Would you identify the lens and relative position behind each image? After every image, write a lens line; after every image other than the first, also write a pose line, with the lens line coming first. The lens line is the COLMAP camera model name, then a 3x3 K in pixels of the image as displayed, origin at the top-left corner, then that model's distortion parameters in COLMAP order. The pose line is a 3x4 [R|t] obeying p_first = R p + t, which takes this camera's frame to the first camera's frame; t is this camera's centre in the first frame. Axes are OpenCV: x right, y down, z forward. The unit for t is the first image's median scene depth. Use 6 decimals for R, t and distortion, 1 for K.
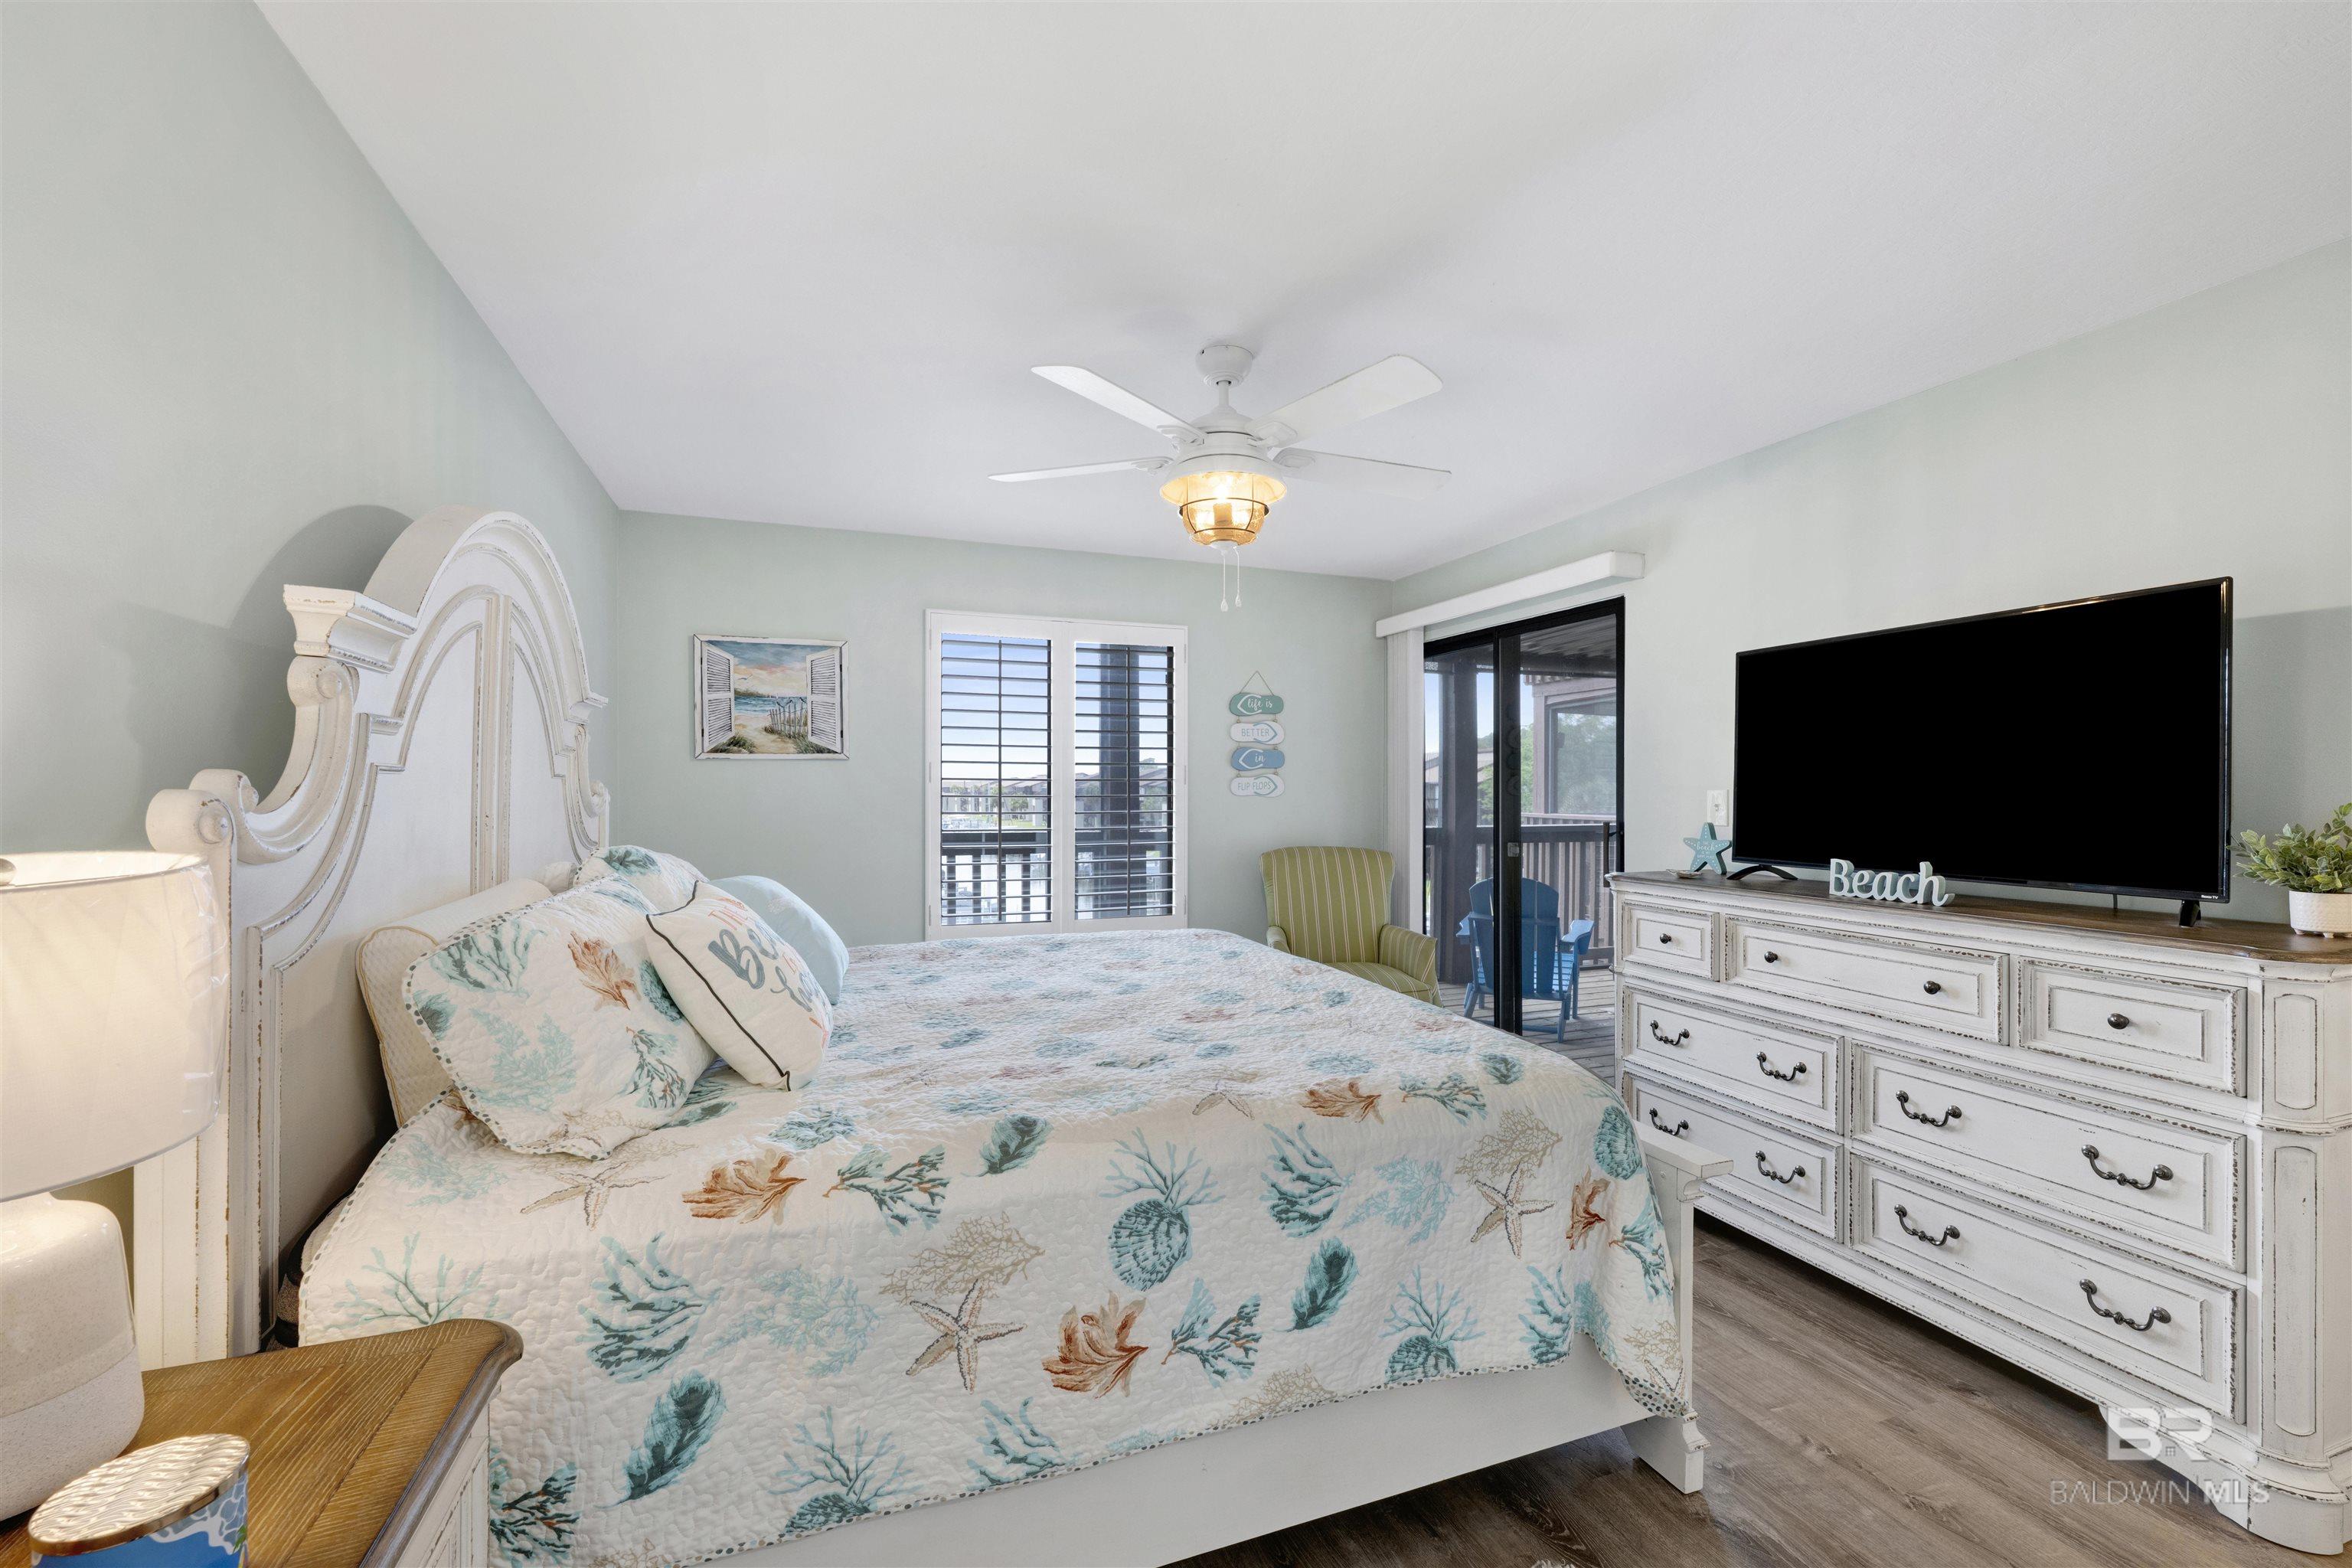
lens RADIAL K [[951.9, 0, 1177.7], [0, 951.9, 793.7], [0, 0, 1]] dist [-0.001260, 0.000638]
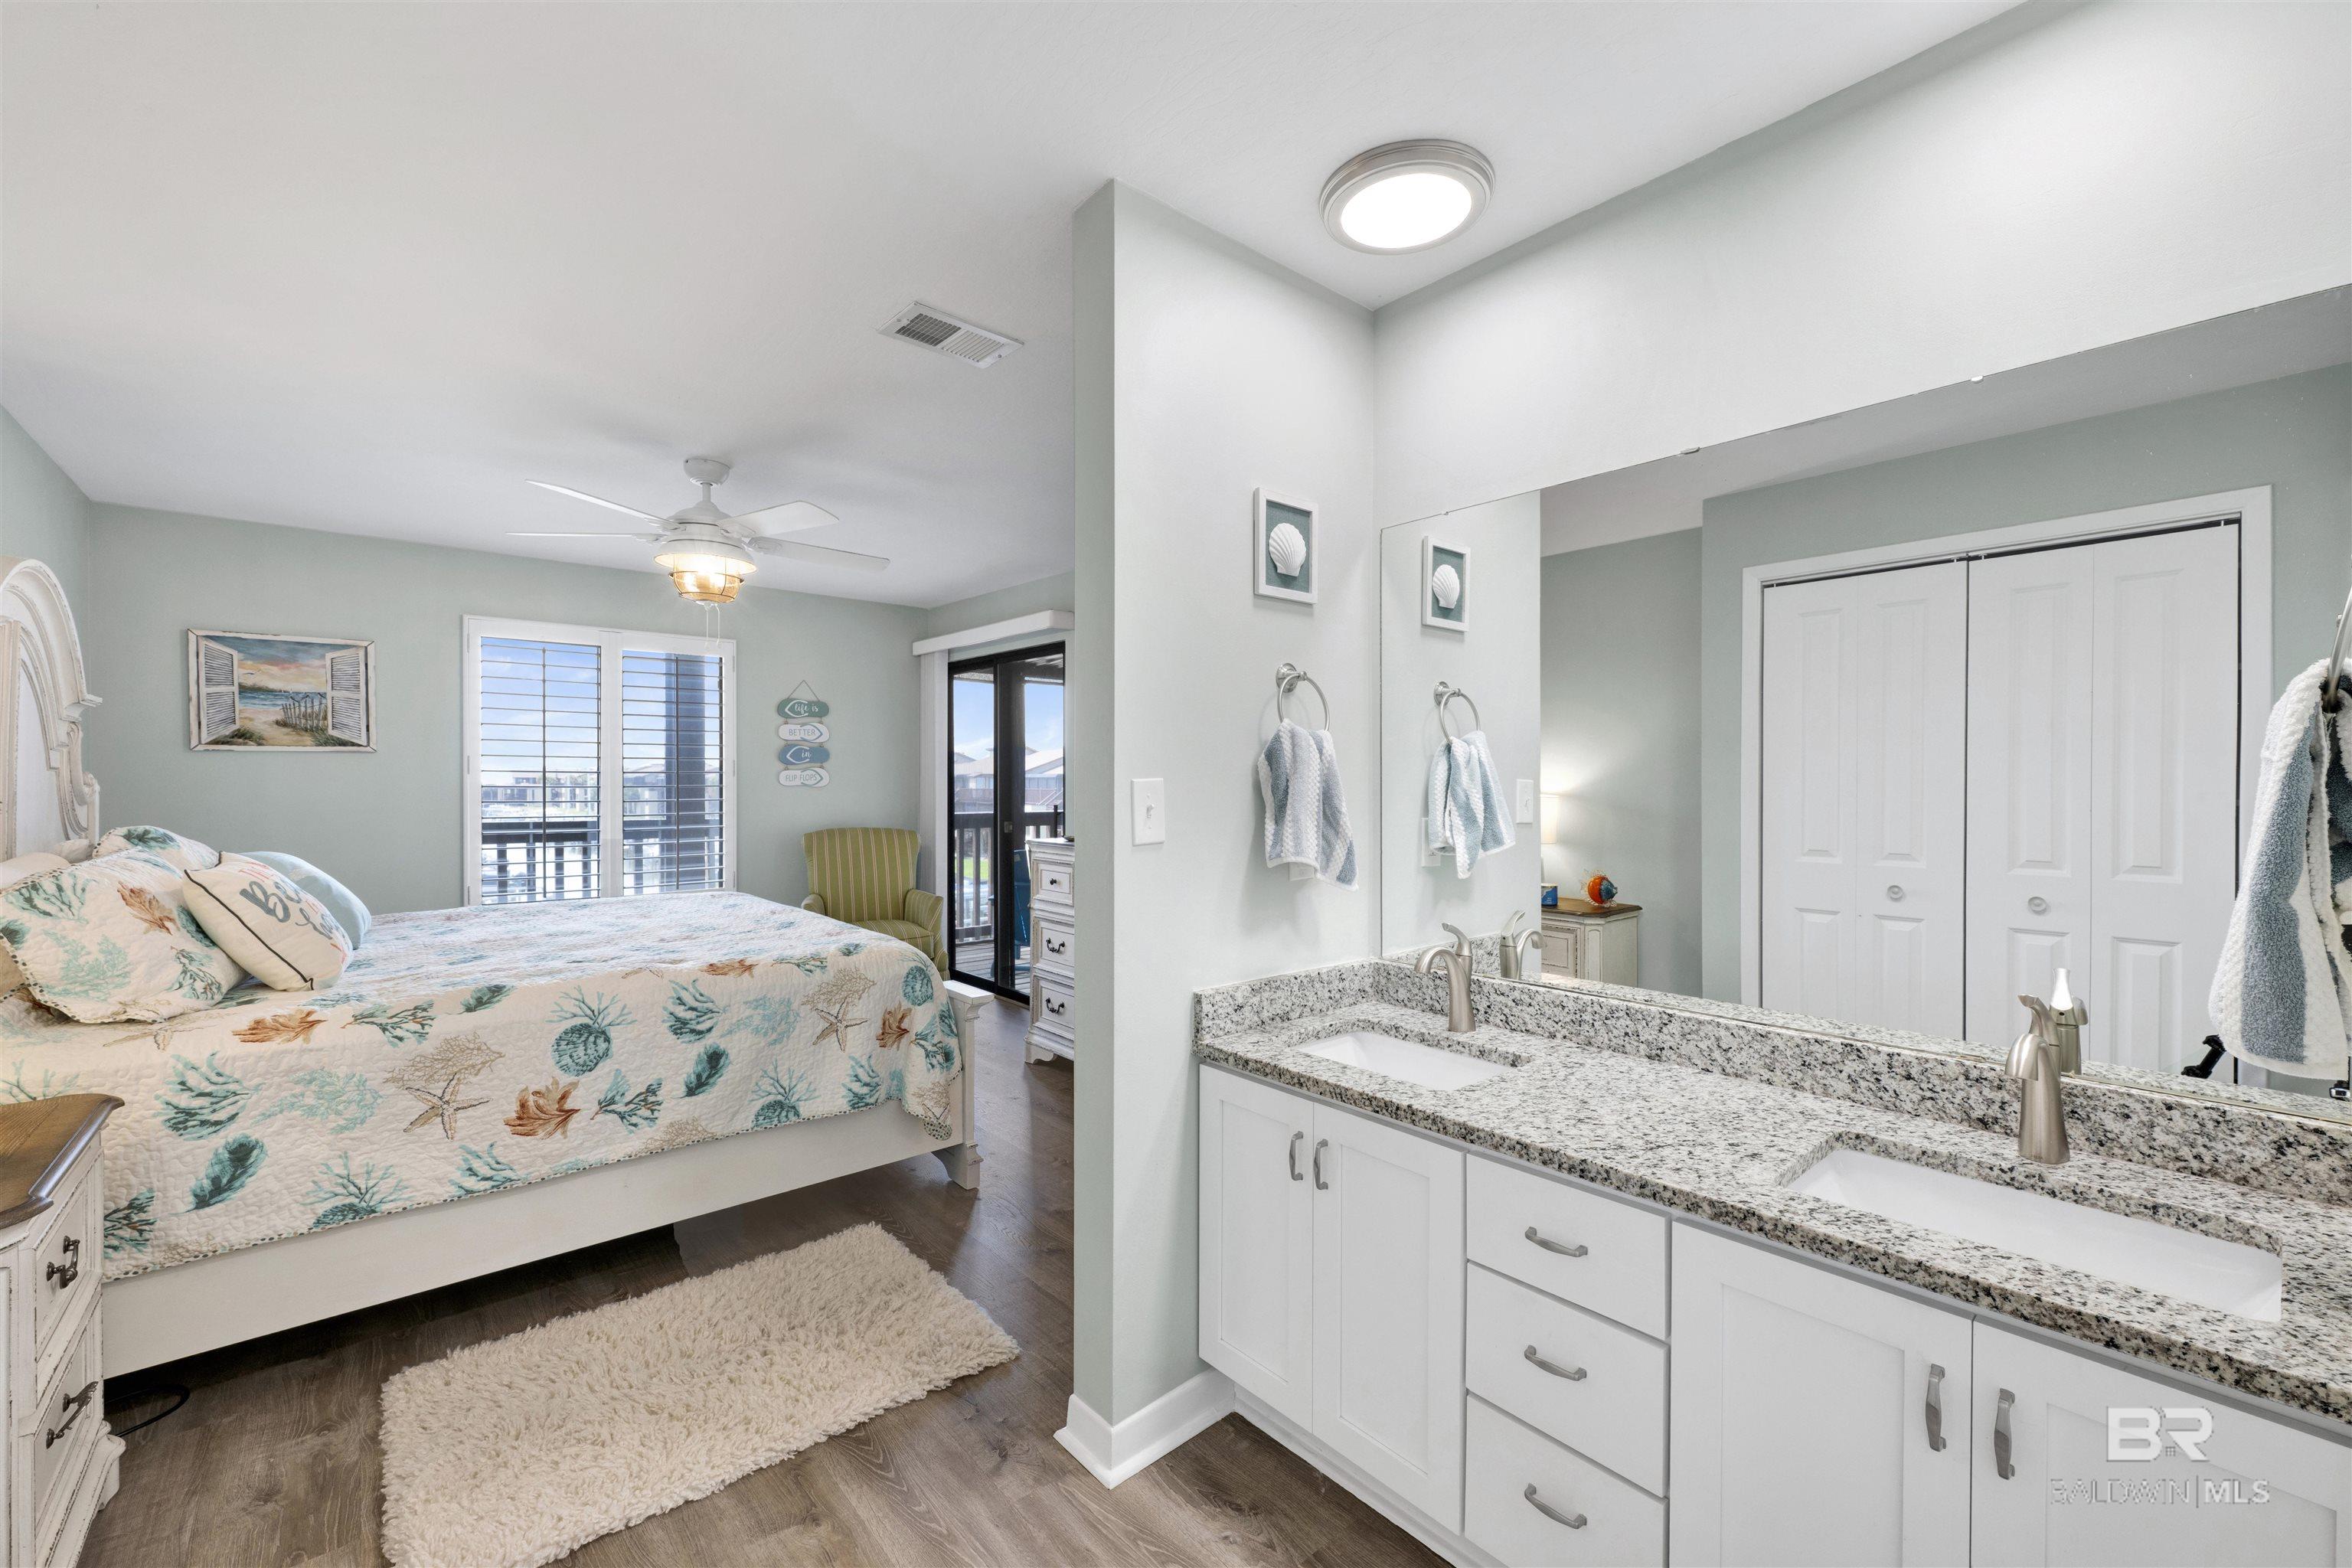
lens RADIAL K [[951.9, 0, 1182.7], [0, 951.9, 789.8], [0, 0, 1]] dist [-0.001260, 0.000638]
pose [[0.935642, -0.002725, 0.352939, 0.323540], [0.000807, 0.999984, 0.005582, 0.002172], [-0.352949, -0.004938, 0.935630, -0.829113]]
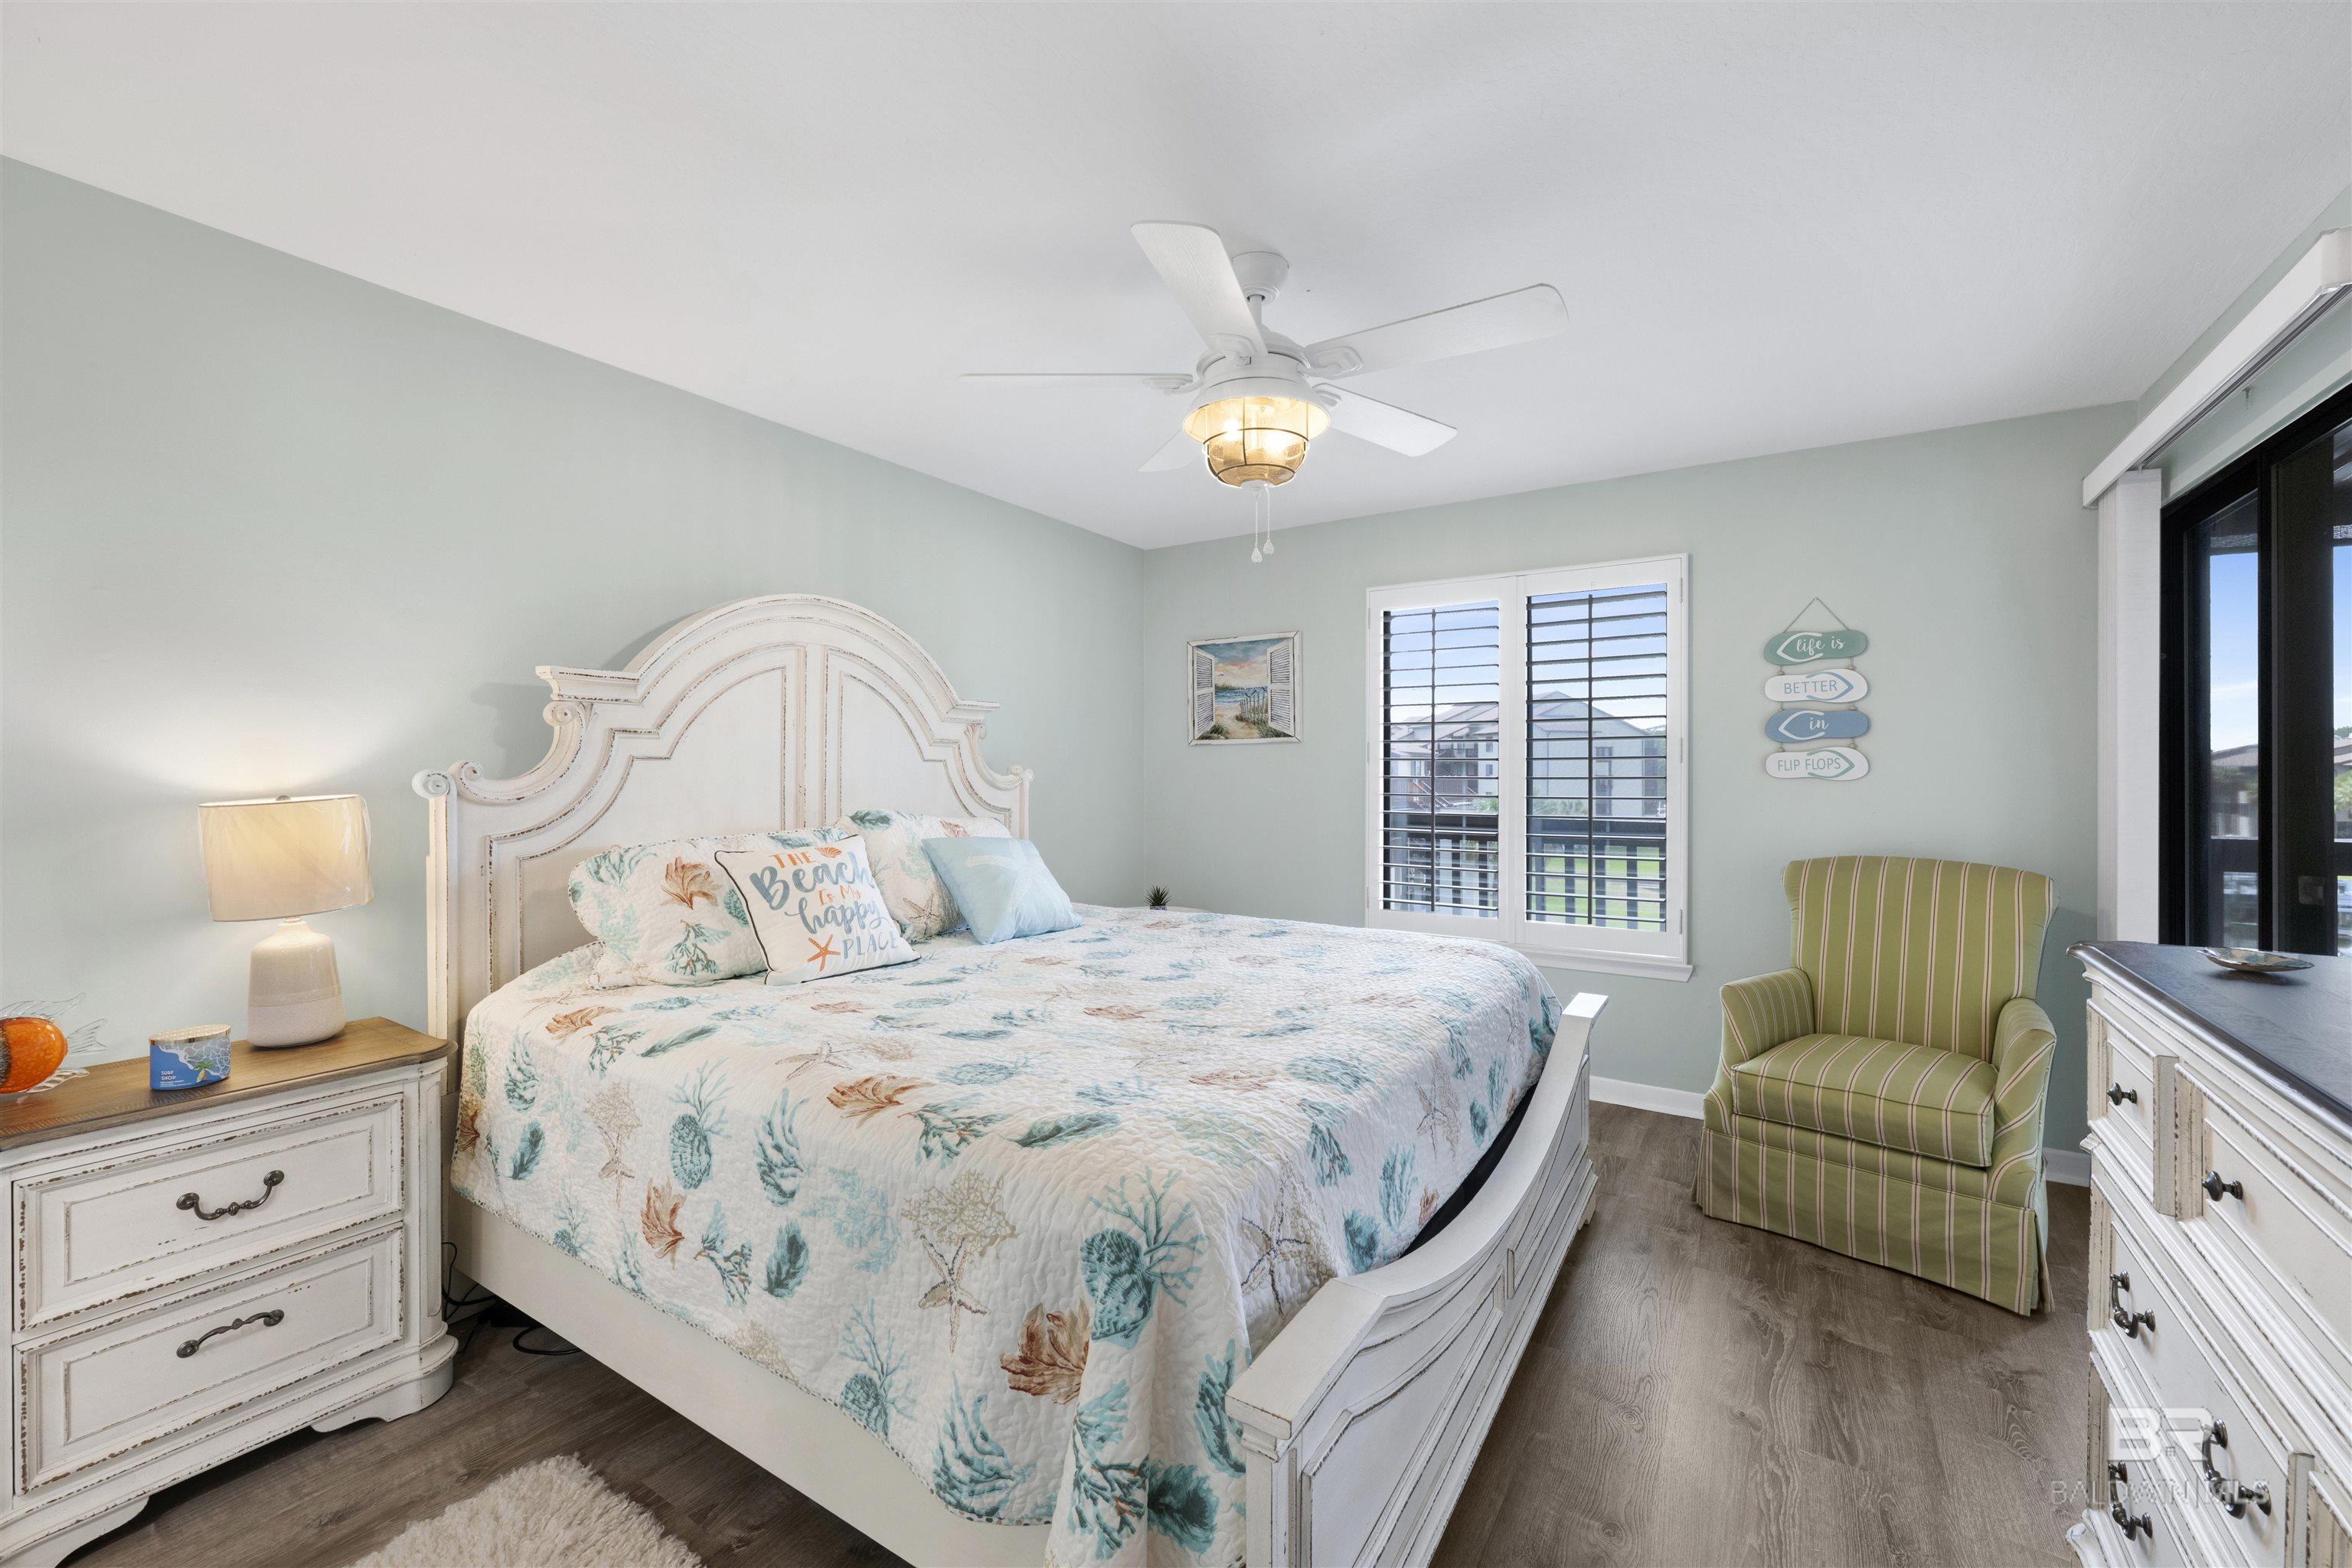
lens RADIAL K [[951.9, 0, 1170.3], [0, 951.9, 779.7], [0, 0, 1]] dist [-0.001260, 0.000638]
pose [[0.594048, 0.005044, -0.804414, 1.094499], [-0.003655, 0.999987, 0.003572, 0.005168], [0.804421, 0.000818, 0.594059, 0.671748]]
